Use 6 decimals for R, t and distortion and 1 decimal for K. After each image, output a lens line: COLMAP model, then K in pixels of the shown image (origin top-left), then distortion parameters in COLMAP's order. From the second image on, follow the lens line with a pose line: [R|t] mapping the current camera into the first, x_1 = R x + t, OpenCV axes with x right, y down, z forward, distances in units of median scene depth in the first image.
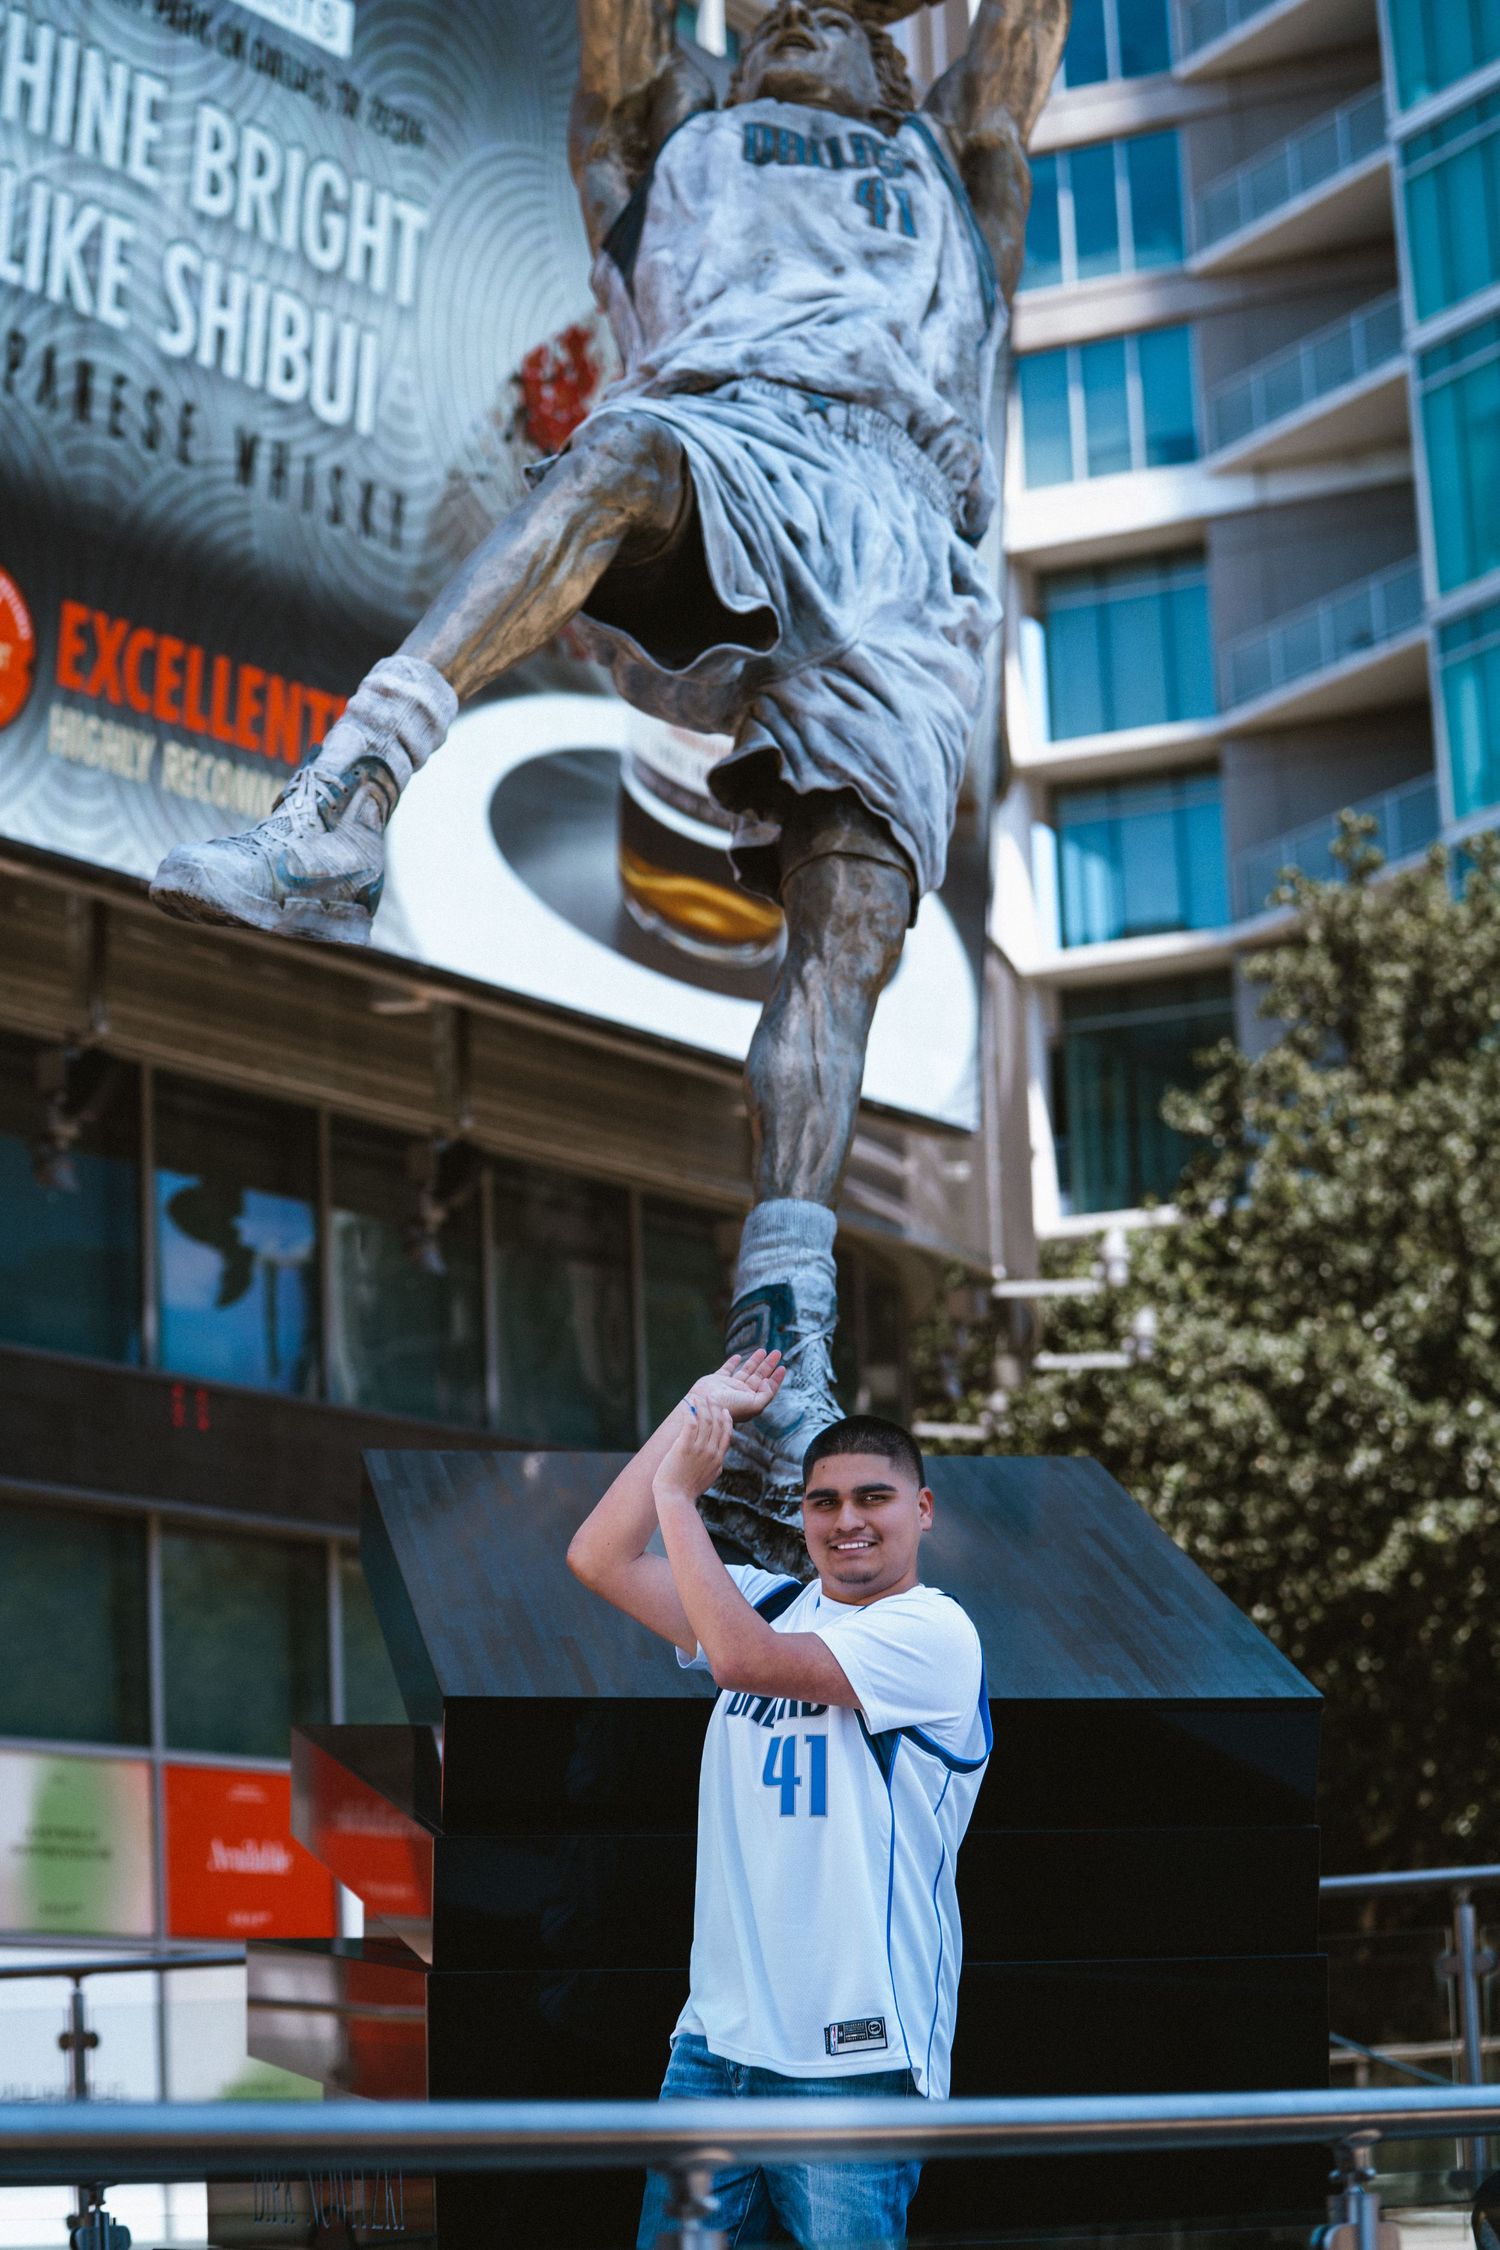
lens RADIAL K [[4932.1, 0, 750.5], [0, 4932.1, 1132.1], [0, 0, 1]] dist [-0.258446, 0.000000]
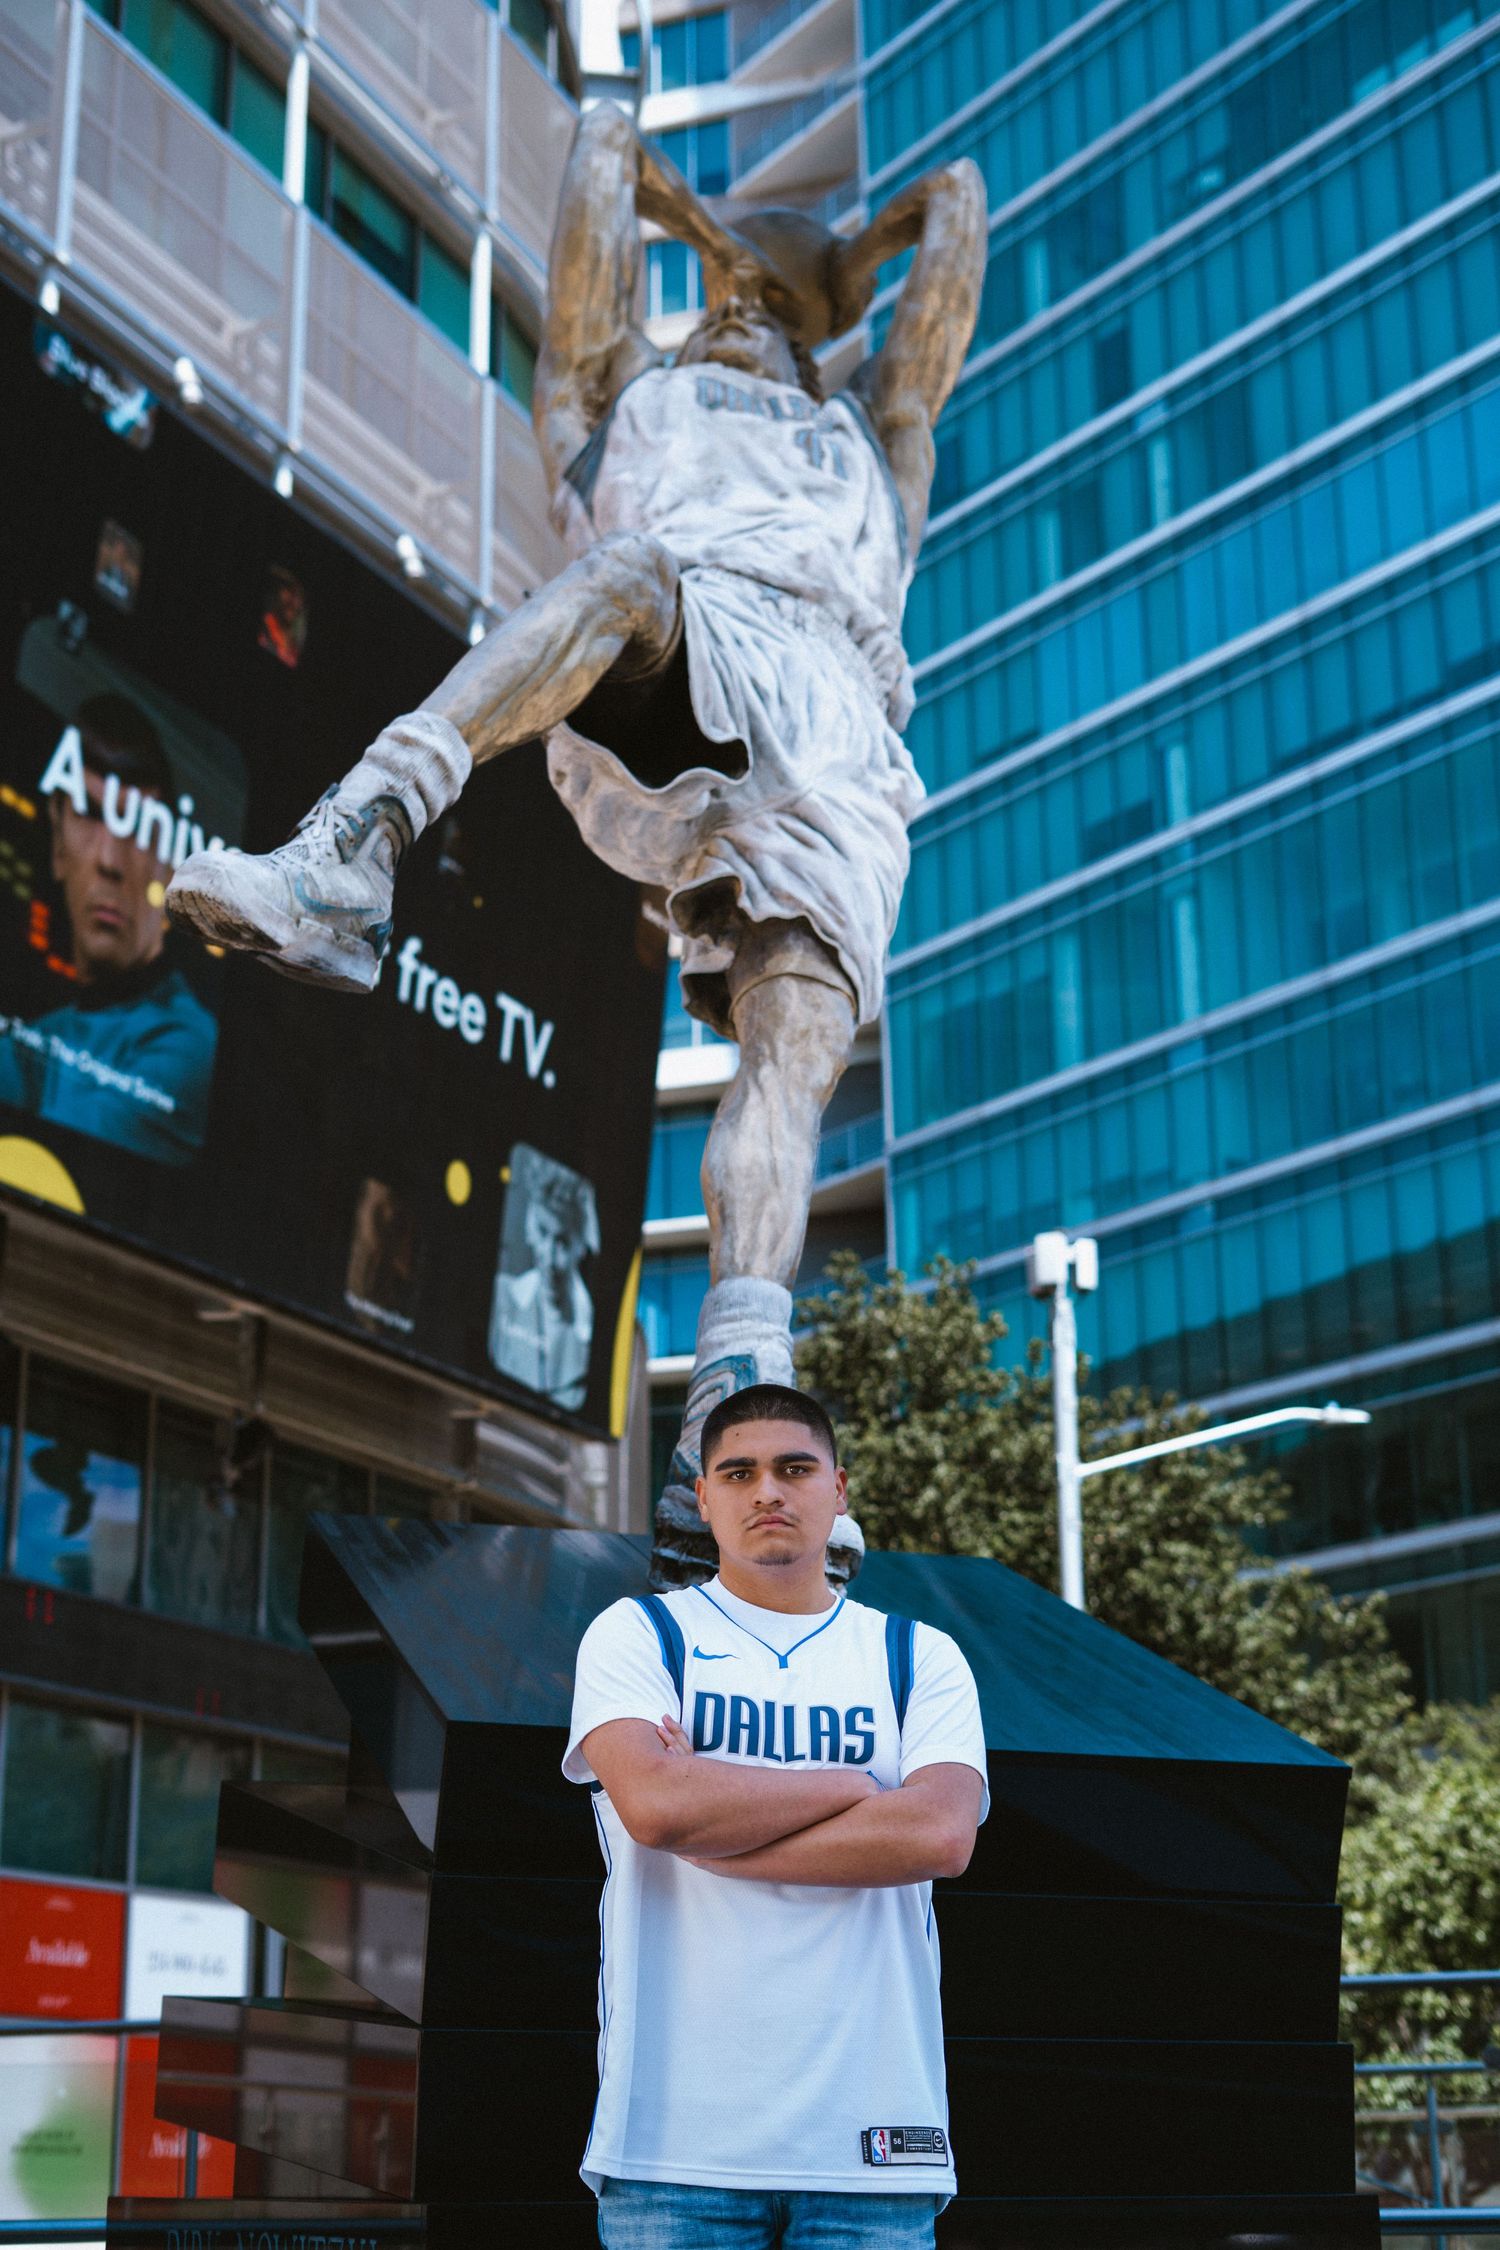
lens RADIAL K [[3272.7, 0, 788.8], [0, 3272.7, 1117.1], [0, 0, 1]] dist [-0.058744, 0.000000]
pose [[0.992085, 0.061585, 0.109432, -0.056013], [-0.048840, 0.992101, -0.115546, 0.053875], [-0.115684, 0.109286, 0.987256, 0.286631]]
